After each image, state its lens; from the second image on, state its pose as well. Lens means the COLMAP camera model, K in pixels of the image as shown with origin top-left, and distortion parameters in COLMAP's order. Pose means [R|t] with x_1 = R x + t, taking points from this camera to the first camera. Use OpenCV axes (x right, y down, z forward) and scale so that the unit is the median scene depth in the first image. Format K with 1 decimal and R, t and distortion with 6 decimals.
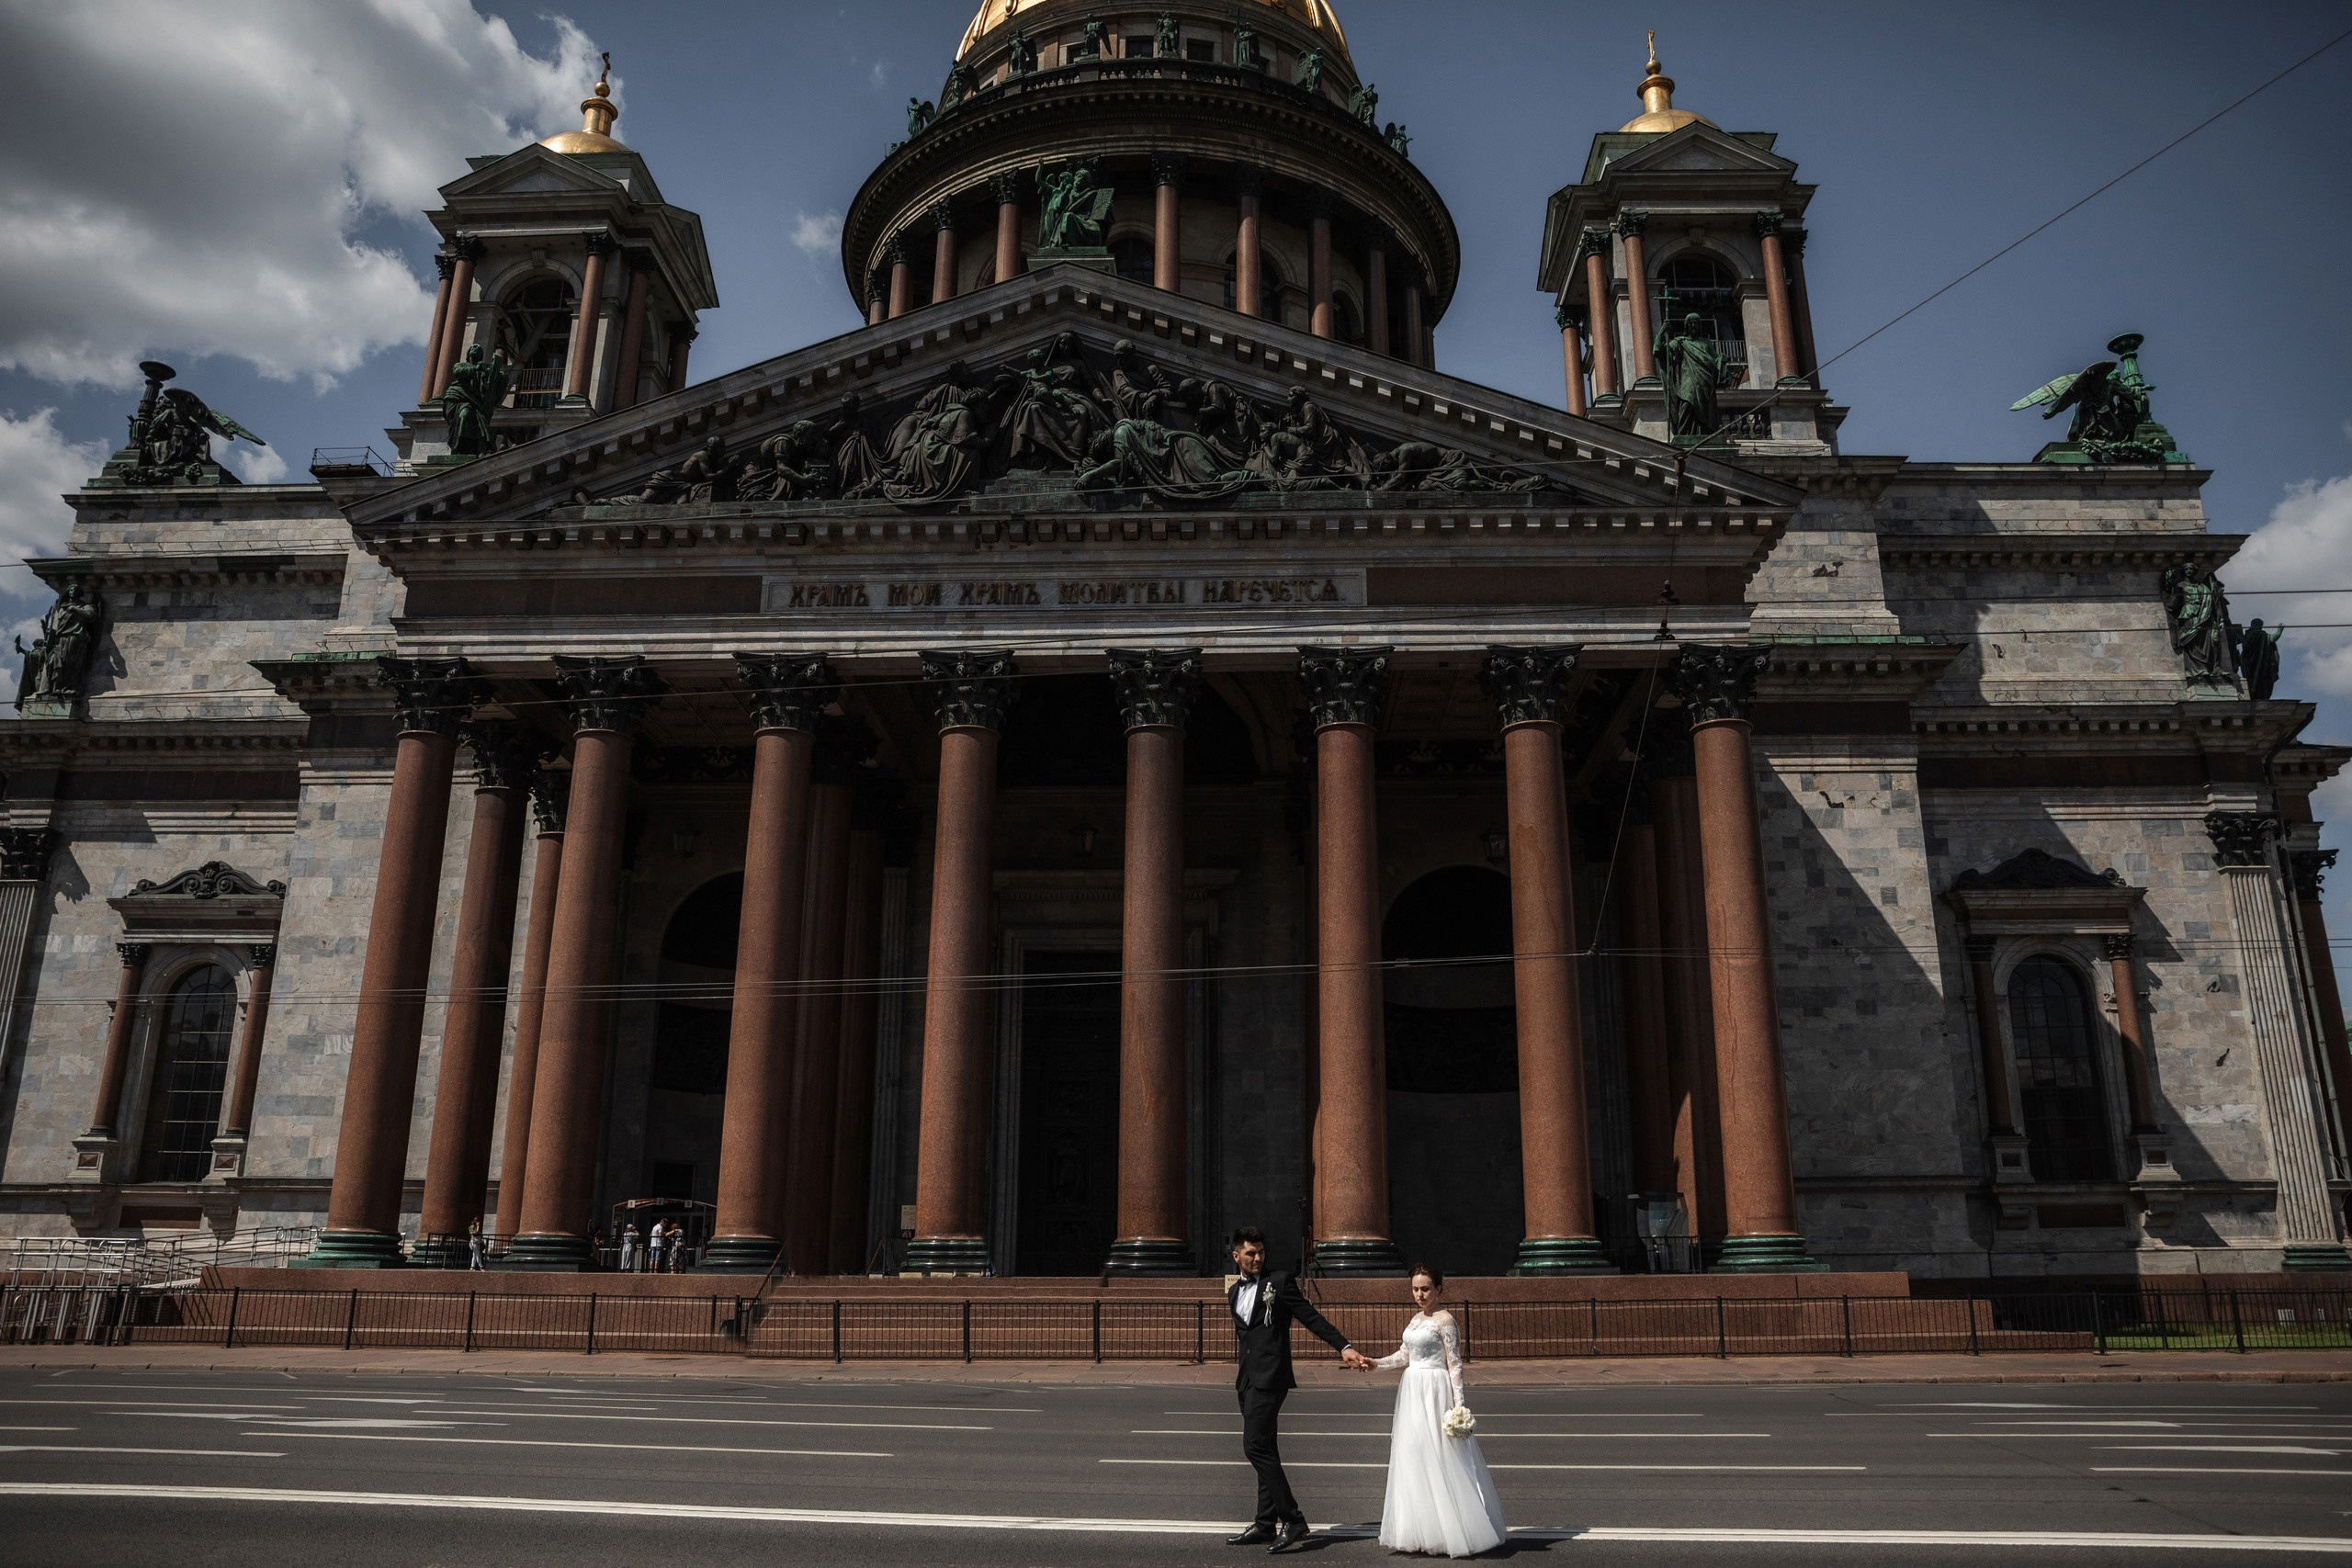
lens RADIAL K [[1587.5, 0, 1176.0], [0, 1587.5, 784.0], [0, 0, 1]] dist [0.000248, -0.000439]
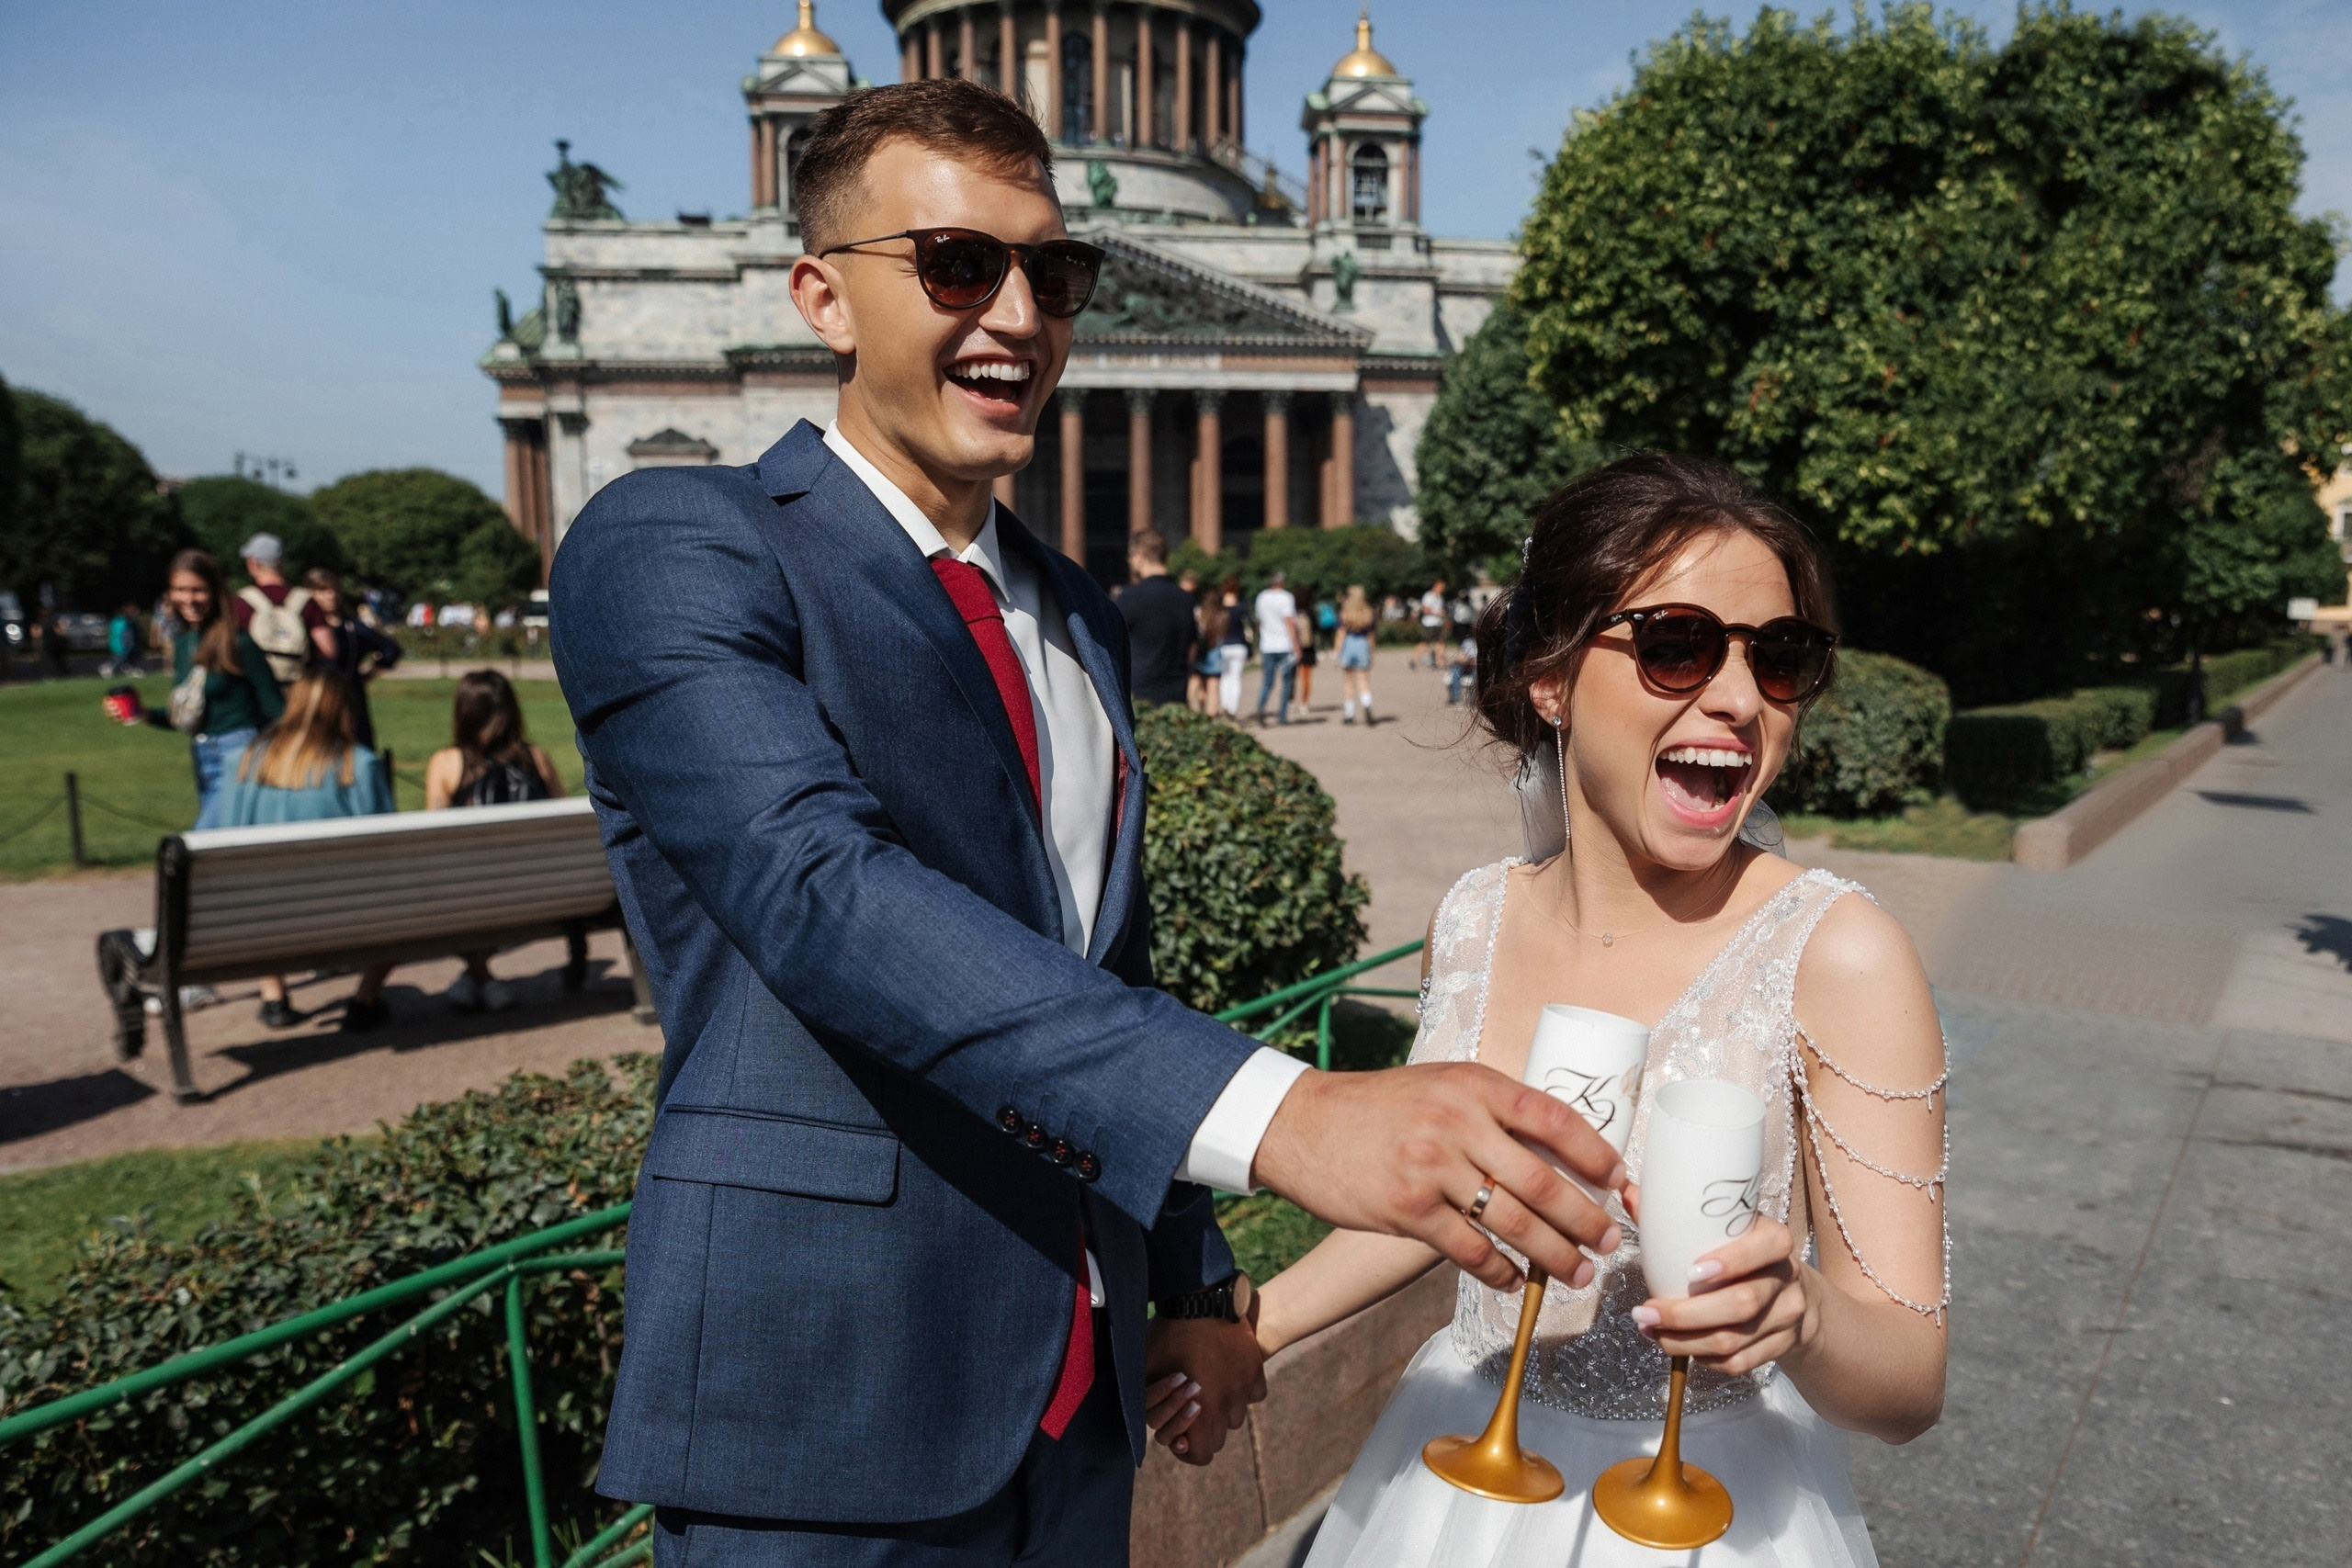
lens RADIAL K [[1587.5, 0, 1176.0], [0, 1587.5, 784.0], [0, 0, 1]] dist [0.000248, -0.000439]
pose [[0.992731, -0.030204, 0.116498, -0.201791], [-0.016771, 0.923832, 0.382430, -0.339811], [-0.119176, -0.381604, 0.916611, -1.227260]]
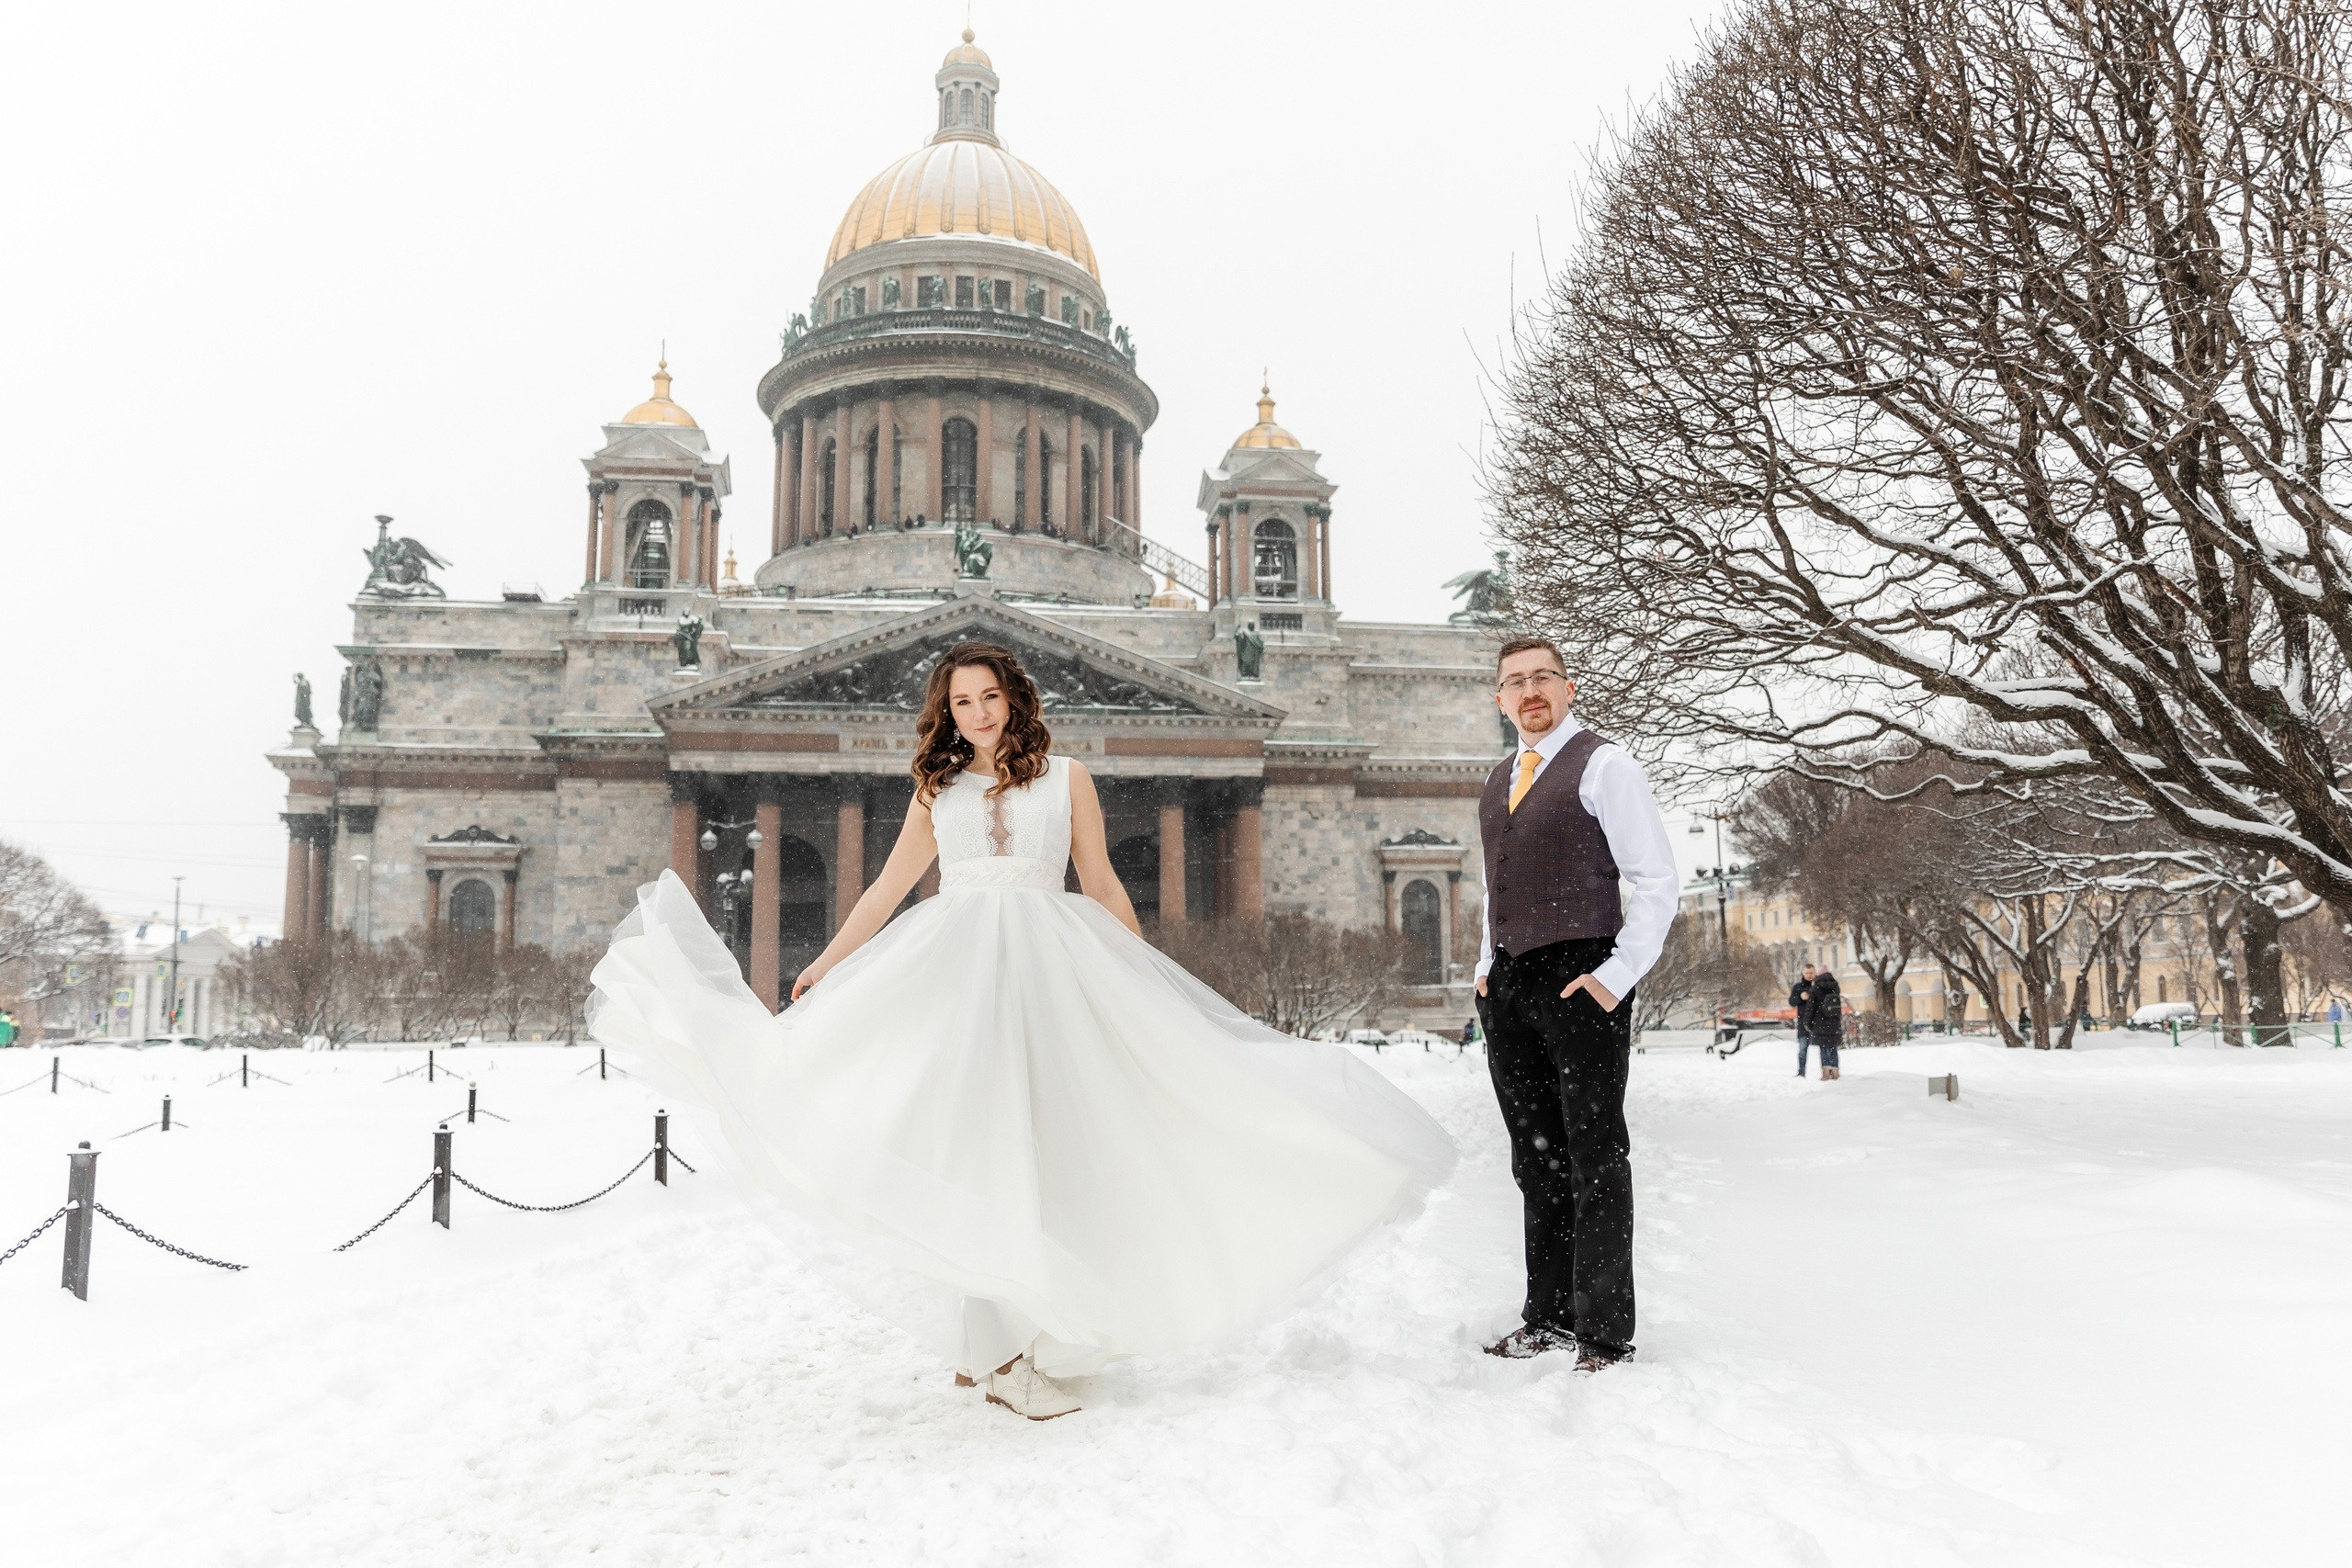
lens RADIAL K [[1587.5, 0, 1176.0], [0, 1587.5, 784.0], [0, 0, 1]] dist [0.000248, -0.000439]
pose [[0.983066, 0.013980, 0.182716, -0.146525], [-0.037381, 0.991419, 0.125263, -0.261905], [-0.179397, -0.129972, 0.975153, -0.942081]]
